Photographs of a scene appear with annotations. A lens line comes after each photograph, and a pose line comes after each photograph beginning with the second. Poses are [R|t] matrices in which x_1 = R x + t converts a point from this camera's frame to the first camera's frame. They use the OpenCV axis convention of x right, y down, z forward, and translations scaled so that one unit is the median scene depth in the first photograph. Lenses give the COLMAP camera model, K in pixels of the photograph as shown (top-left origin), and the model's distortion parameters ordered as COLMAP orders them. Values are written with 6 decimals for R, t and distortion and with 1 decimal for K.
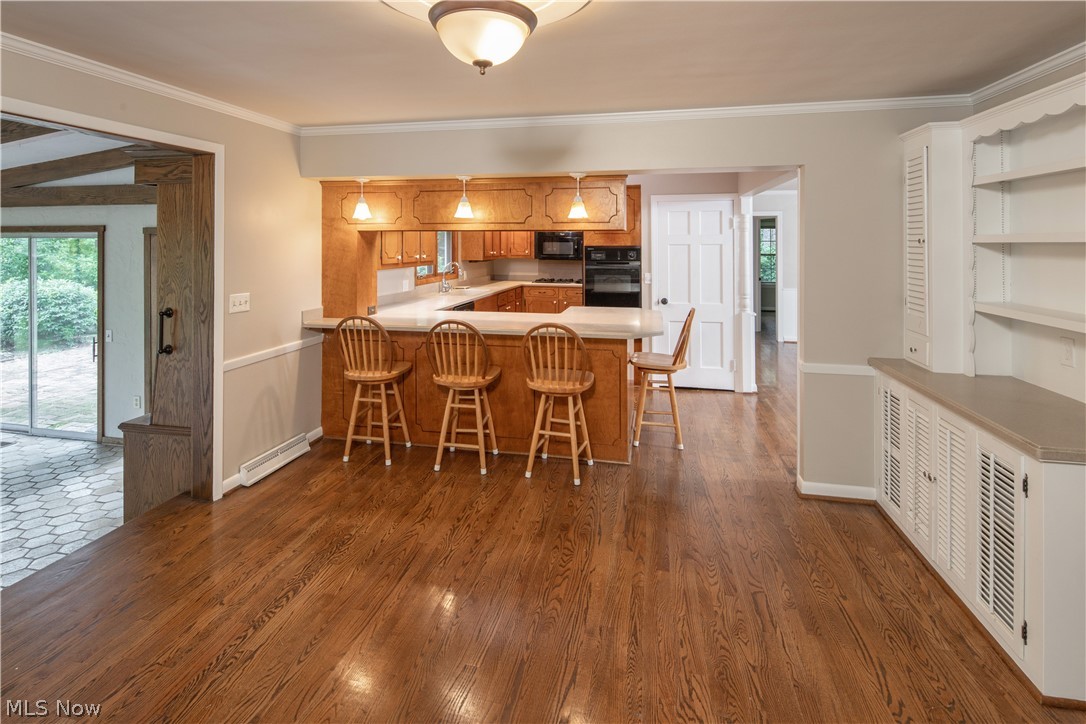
lens RADIAL K [[526.9, 0, 543.1], [0, 526.9, 344.7], [0, 0, 1]] dist [-0.000294, -0.000367]
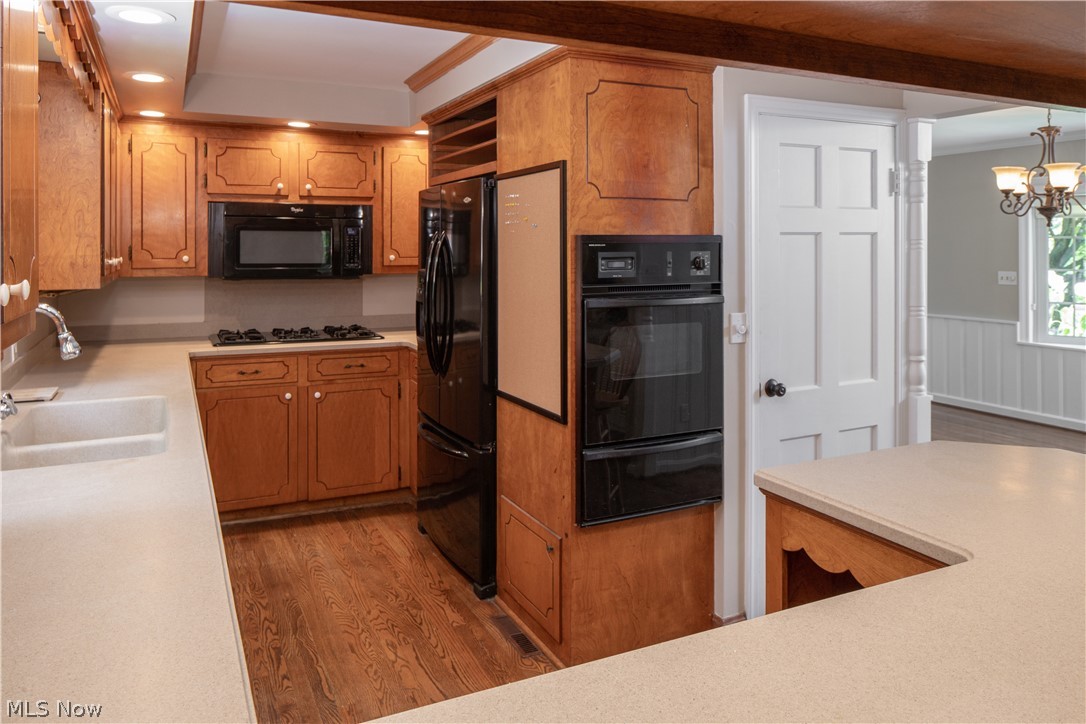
lens RADIAL K [[768.5, 0, 542.2], [0, 768.5, 294.6], [0, 0, 1]] dist [-0.002826, -0.001006]
pose [[0.793611, -0.036892, 0.607306, -0.152313], [0.113905, 0.989521, -0.088737, -0.084307], [-0.597668, 0.139598, 0.789497, 0.484327]]
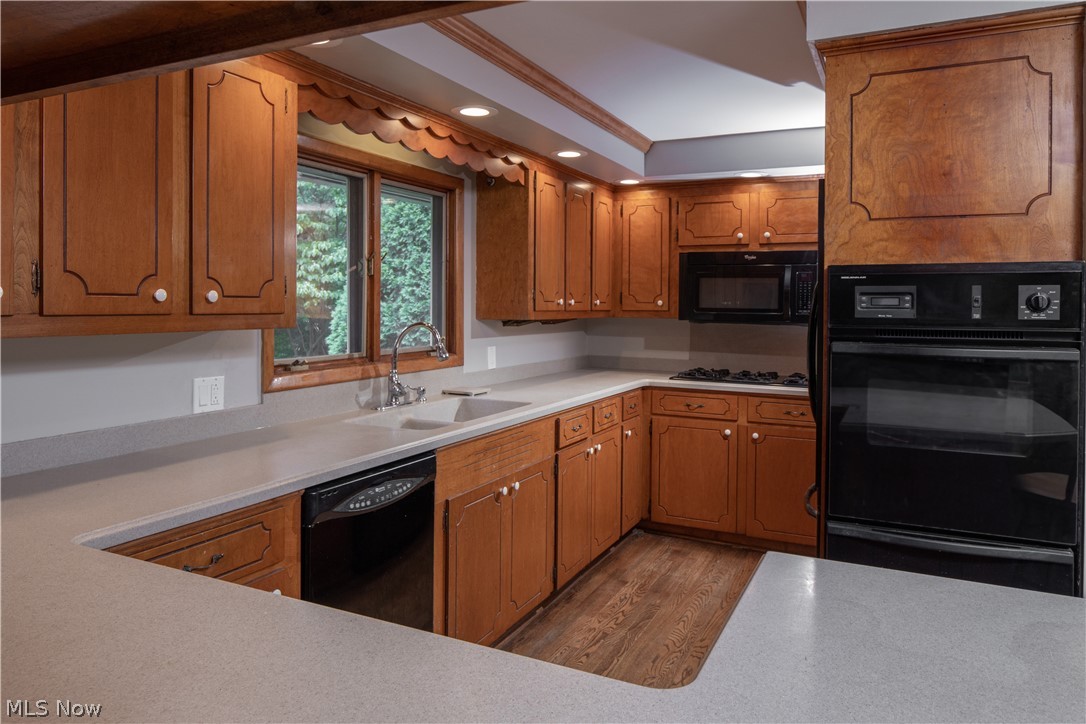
lens RADIAL K [[744.8, 0, 543.0], [0, 744.8, 362.0], [0, 0, 1]] dist [-0.008456, -0.003061]
pose [[0.968838, 0.027555, -0.246157, 0.025005], [-0.055156, 0.992841, -0.105946, -0.068329], [0.241475, 0.116221, 0.963422, 0.450842]]
